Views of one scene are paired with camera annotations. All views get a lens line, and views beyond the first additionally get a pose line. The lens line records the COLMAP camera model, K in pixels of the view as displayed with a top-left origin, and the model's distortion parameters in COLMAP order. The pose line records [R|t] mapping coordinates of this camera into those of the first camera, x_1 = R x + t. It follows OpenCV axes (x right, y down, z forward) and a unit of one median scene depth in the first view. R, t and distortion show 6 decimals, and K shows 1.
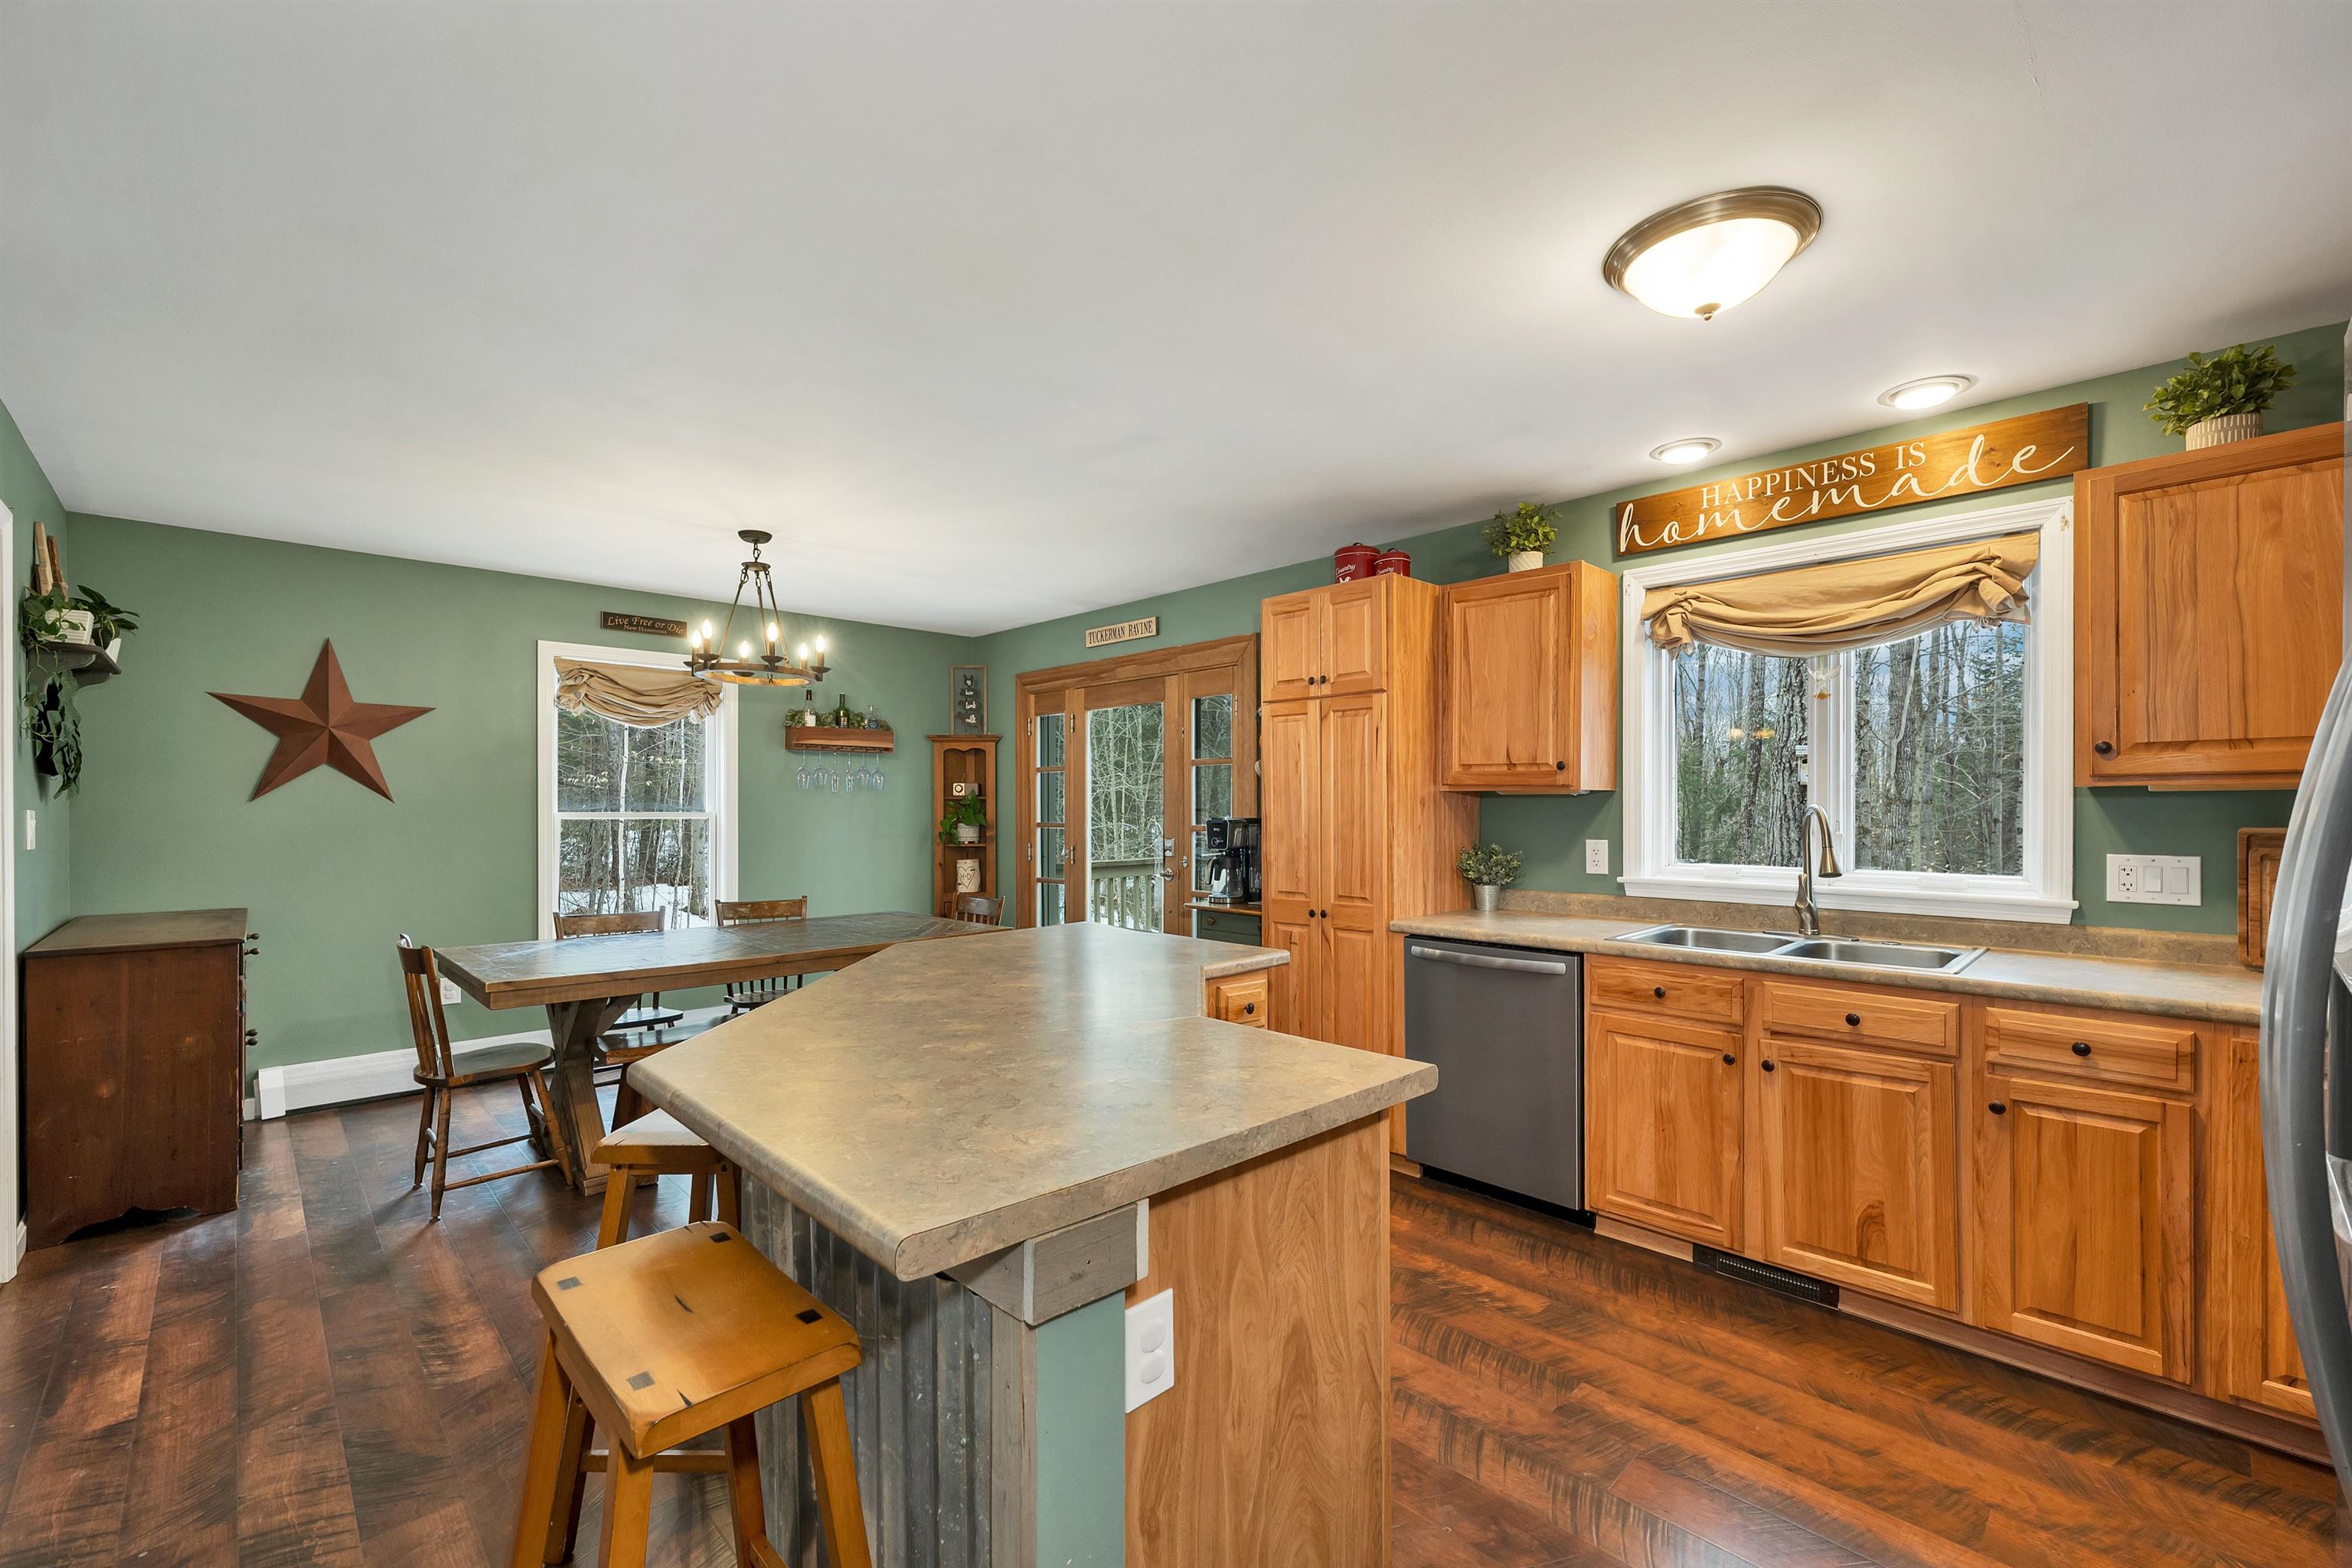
lens RADIAL K [[970.4, 0, 1184.3], [0, 970.4, 807.0], [0, 0, 1]] dist [0.004959, -0.001795]
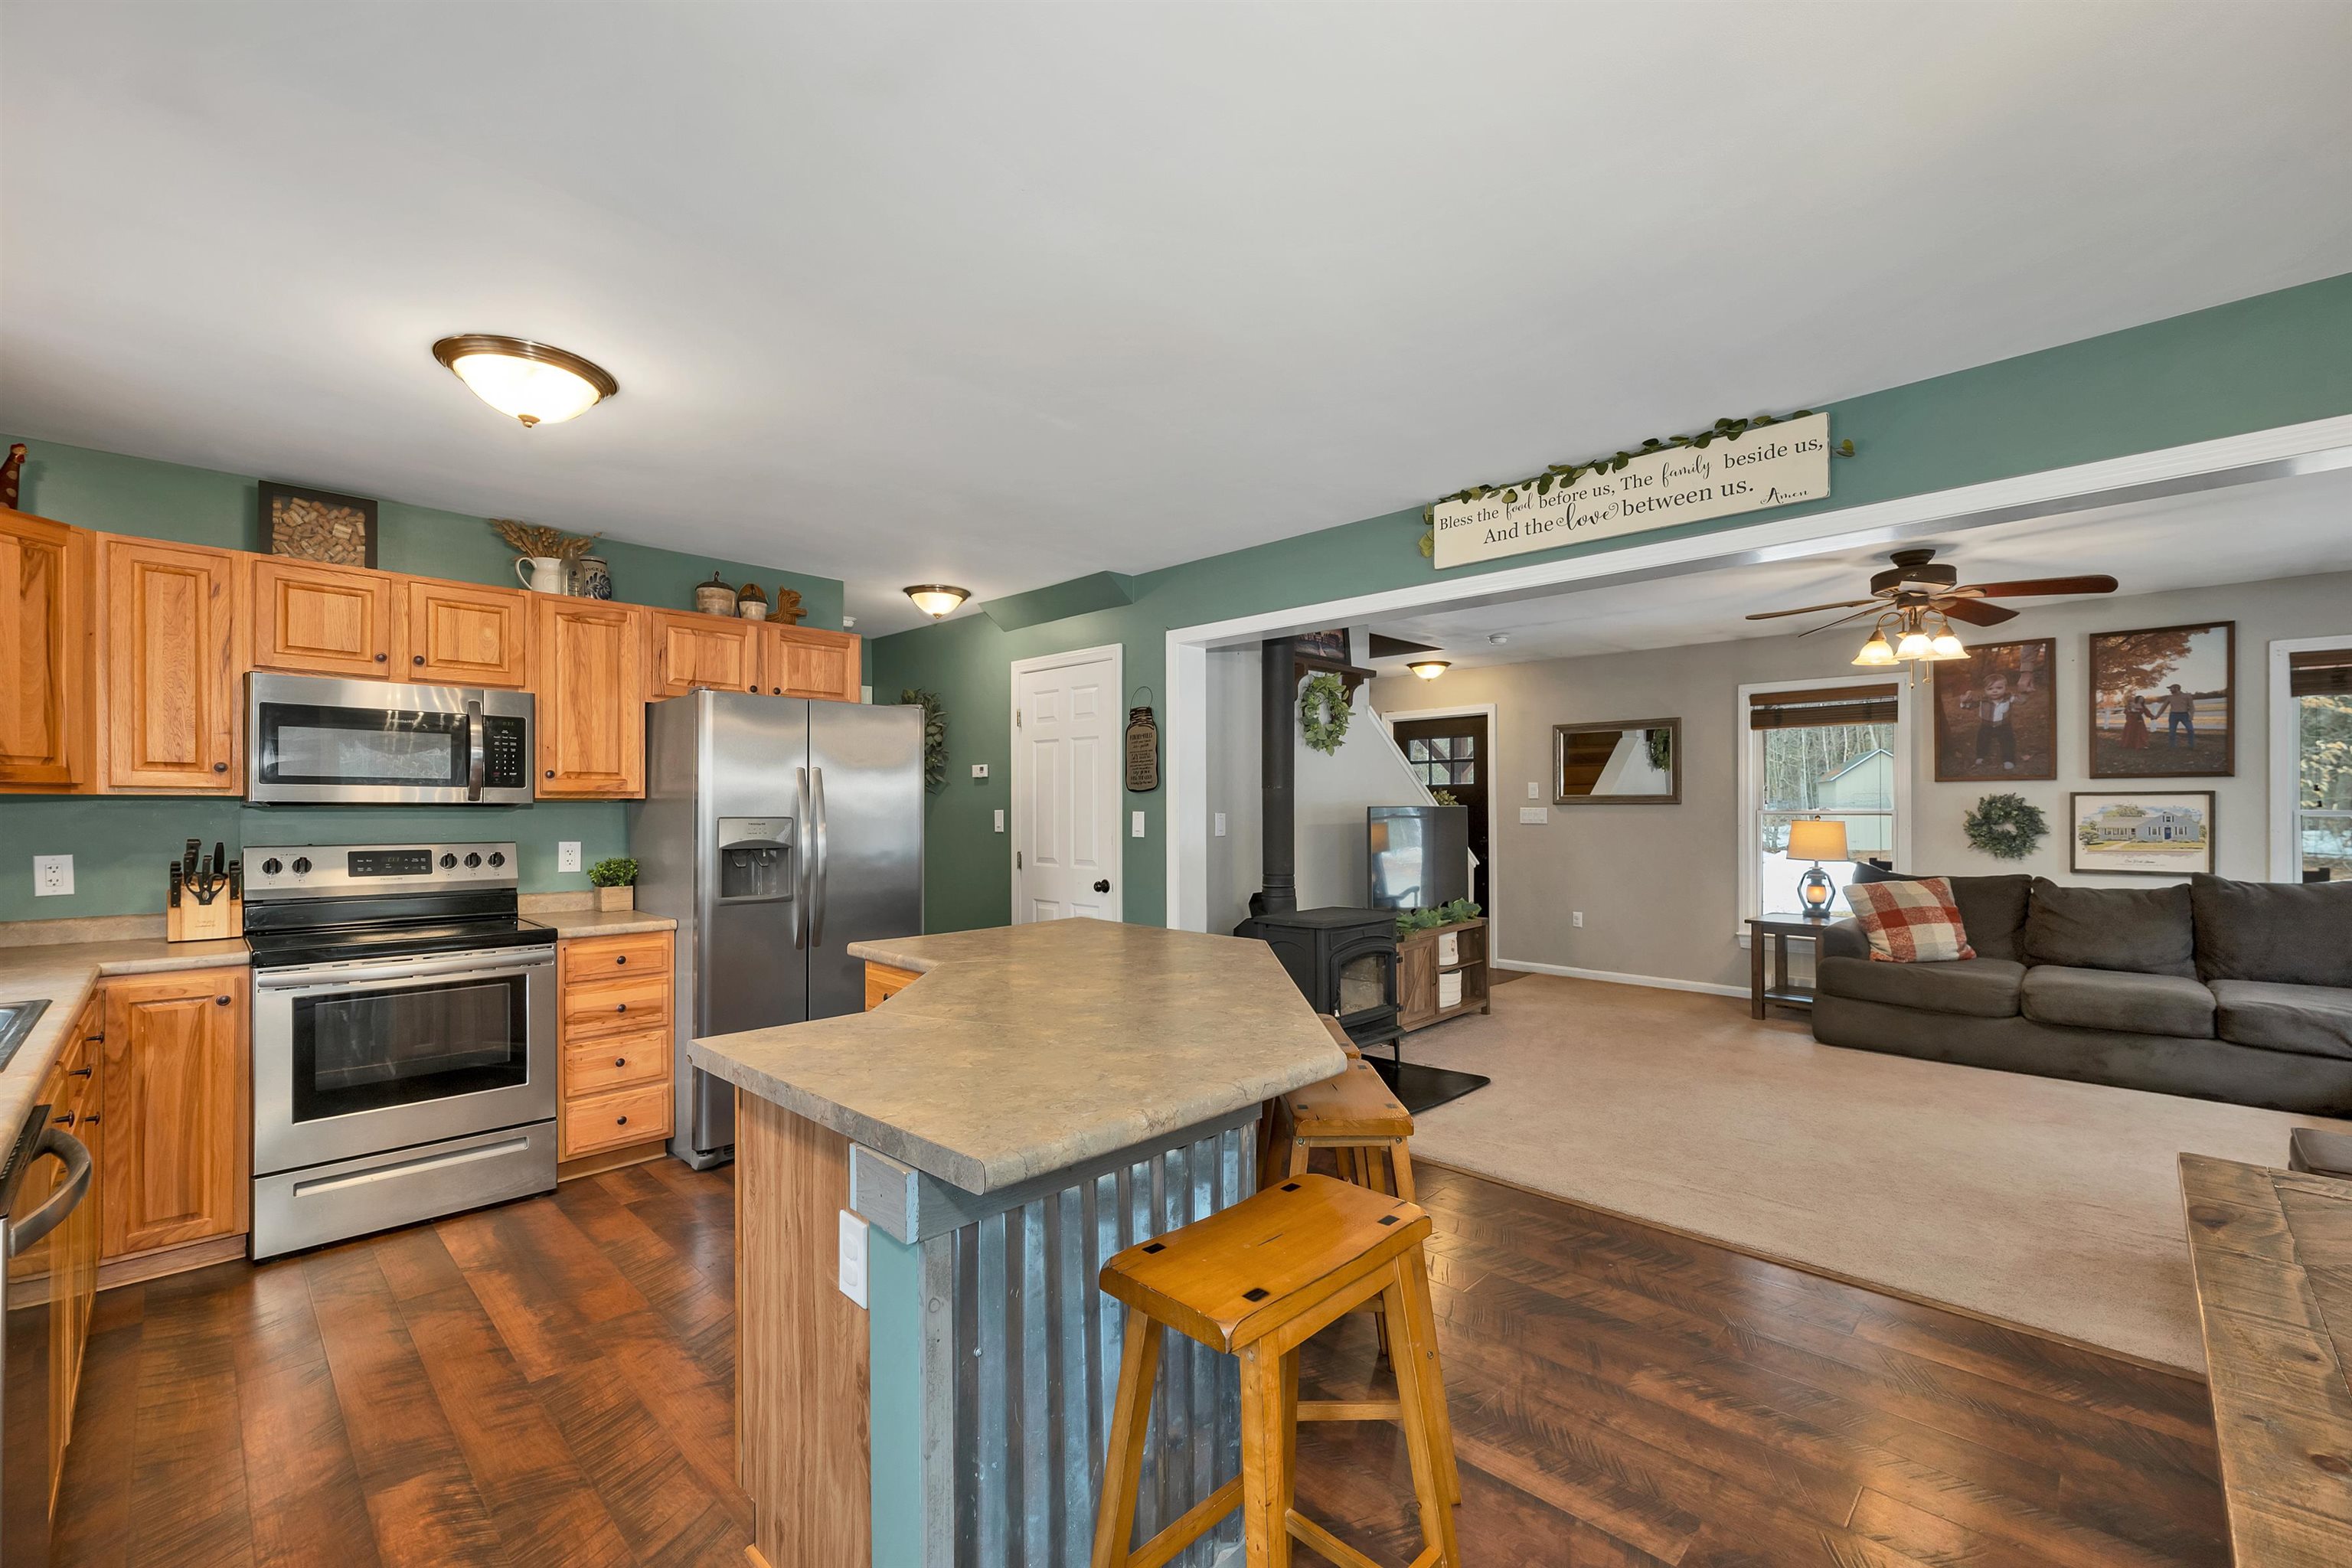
lens RADIAL K [[970.4, 0, 1176.0], [0, 970.4, 803.2], [0, 0, 1]] dist [0.004959, -0.001795]
pose [[-0.999721, 0.005323, -0.023034, -0.158044], [0.005388, 0.999982, -0.002733, -0.002169], [0.023019, -0.002856, -0.999731, 1.327319]]
